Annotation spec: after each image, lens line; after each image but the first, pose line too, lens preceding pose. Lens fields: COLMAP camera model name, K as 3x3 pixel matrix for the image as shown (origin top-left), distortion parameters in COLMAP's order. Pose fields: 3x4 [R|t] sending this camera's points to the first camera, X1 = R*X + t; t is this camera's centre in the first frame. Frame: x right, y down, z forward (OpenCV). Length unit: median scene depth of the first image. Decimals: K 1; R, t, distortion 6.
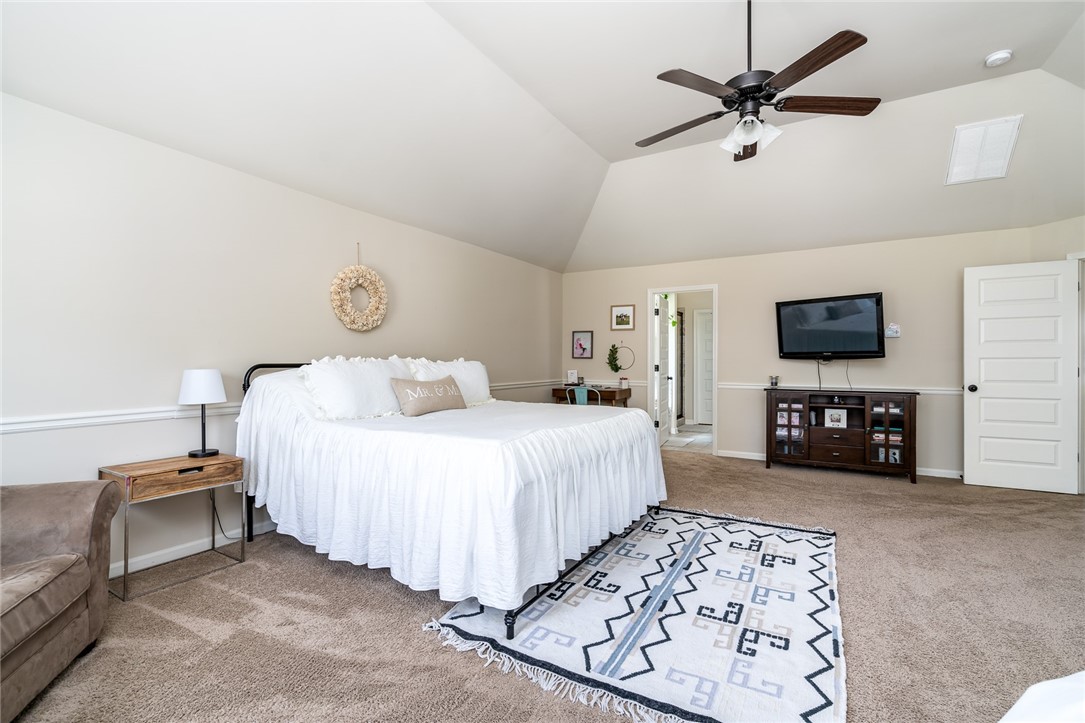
lens RADIAL K [[492.9, 0, 535.9], [0, 492.9, 364.2], [0, 0, 1]] dist [-0.000946, 0.000737]
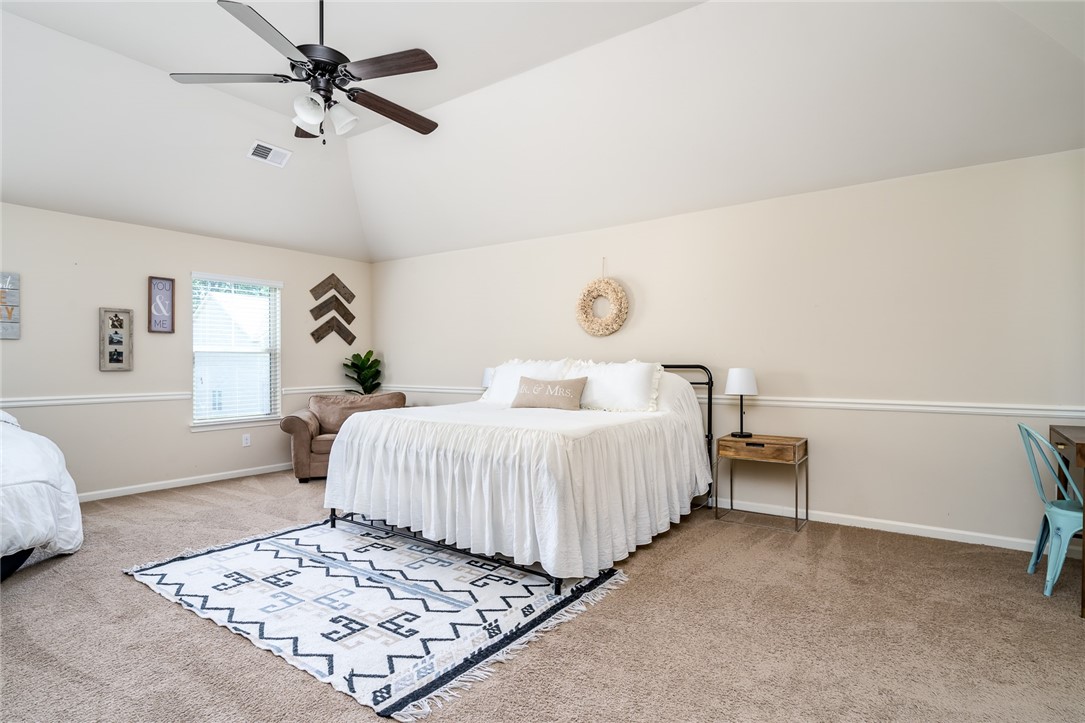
lens RADIAL K [[563.4, 0, 542.0], [0, 563.4, 354.6], [0, 0, 1]] dist [0.008090, -0.000531]
pose [[-0.084972, 0.001257, -0.996383, 1.353308], [0.004293, 0.999990, 0.000896, -0.028389], [0.996374, -0.004201, -0.084977, 1.399352]]
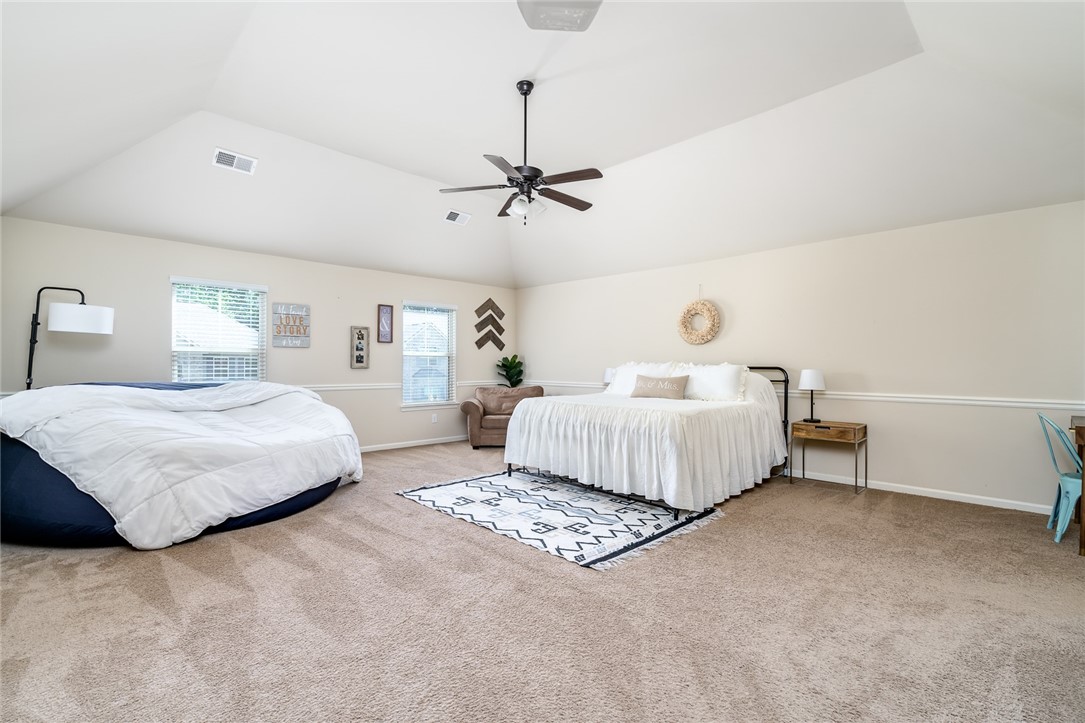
lens RADIAL K [[492.9, 0, 541.0], [0, 492.9, 359.3], [0, 0, 1]] dist [-0.000946, 0.000737]
pose [[-0.253732, 0.004700, -0.967263, 1.708527], [0.001369, 0.999989, 0.004500, -0.033596], [0.967273, -0.000182, -0.253736, 1.323922]]
